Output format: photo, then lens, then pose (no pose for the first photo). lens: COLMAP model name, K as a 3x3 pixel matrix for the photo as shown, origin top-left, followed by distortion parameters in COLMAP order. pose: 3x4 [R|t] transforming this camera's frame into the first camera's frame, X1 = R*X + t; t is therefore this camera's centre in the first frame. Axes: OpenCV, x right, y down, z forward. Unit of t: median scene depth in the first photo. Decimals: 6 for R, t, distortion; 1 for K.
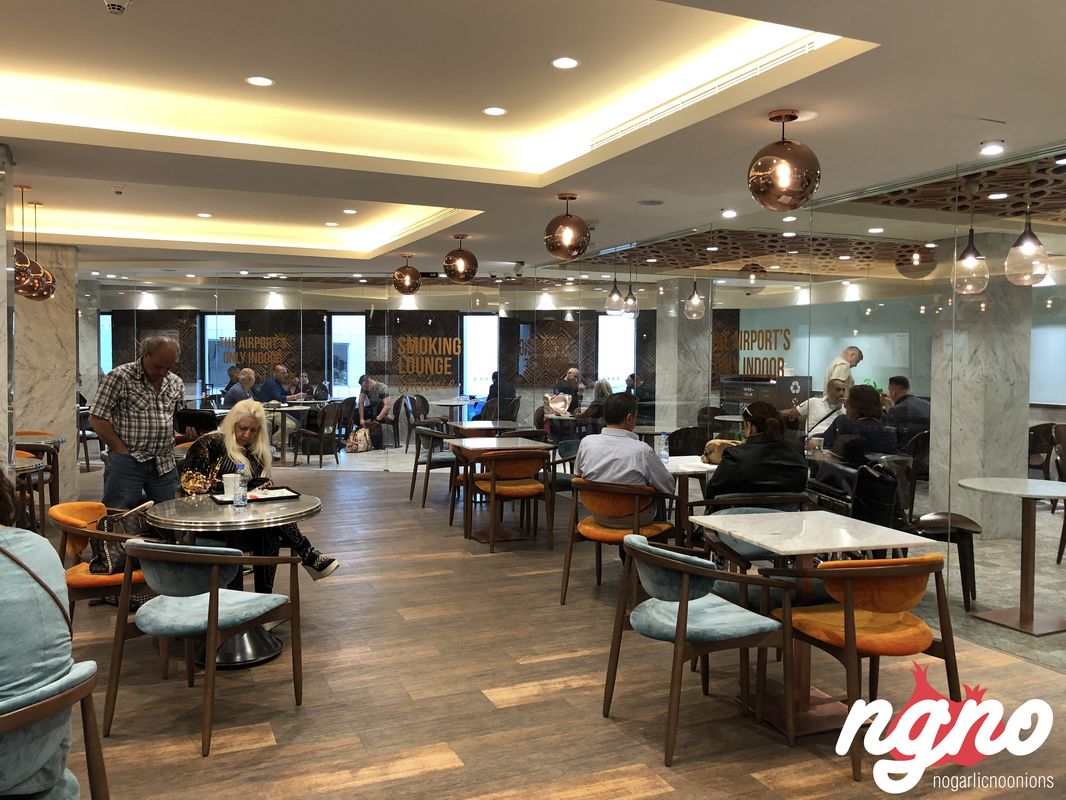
lens RADIAL K [[885.1, 0, 510.6], [0, 885.1, 385.8], [0, 0, 1]] dist [0.044027, -0.050336]
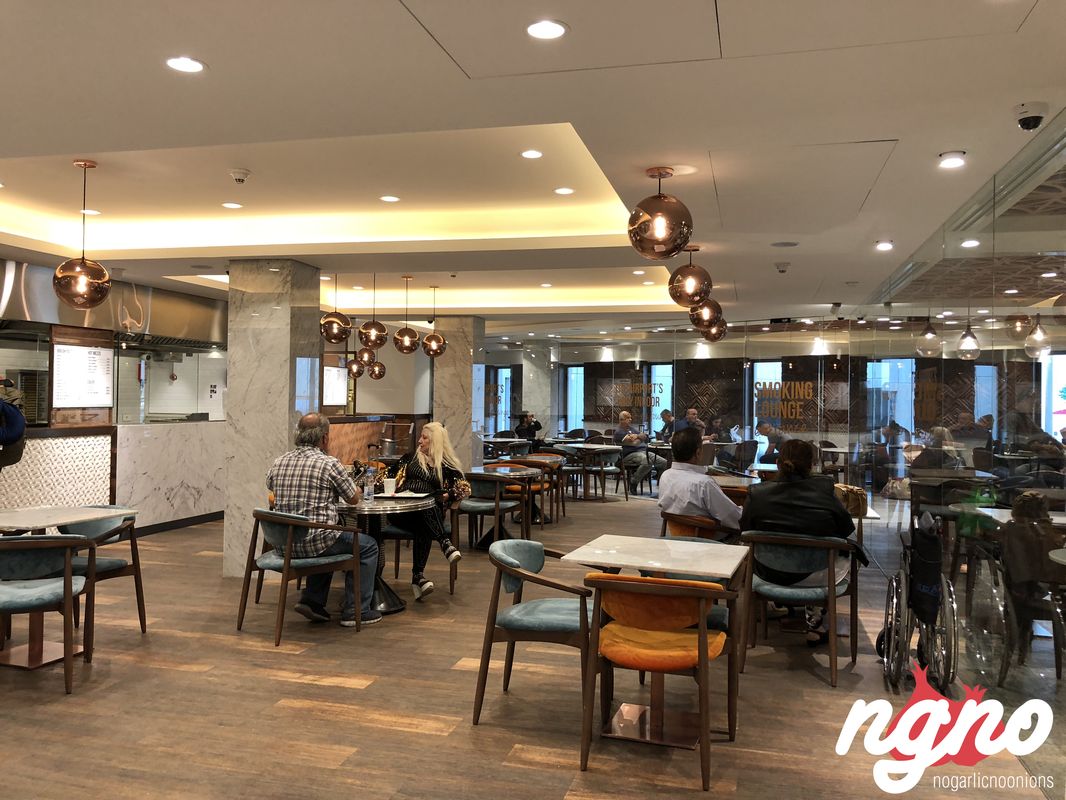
lens RADIAL K [[885.1, 0, 533.0], [0, 885.1, 388.4], [0, 0, 1]] dist [0.044027, -0.050336]
pose [[0.782745, -0.004301, -0.622328, 0.574241], [-0.029118, 0.998628, -0.043525, 0.010026], [0.621661, 0.052189, 0.781546, 0.040647]]
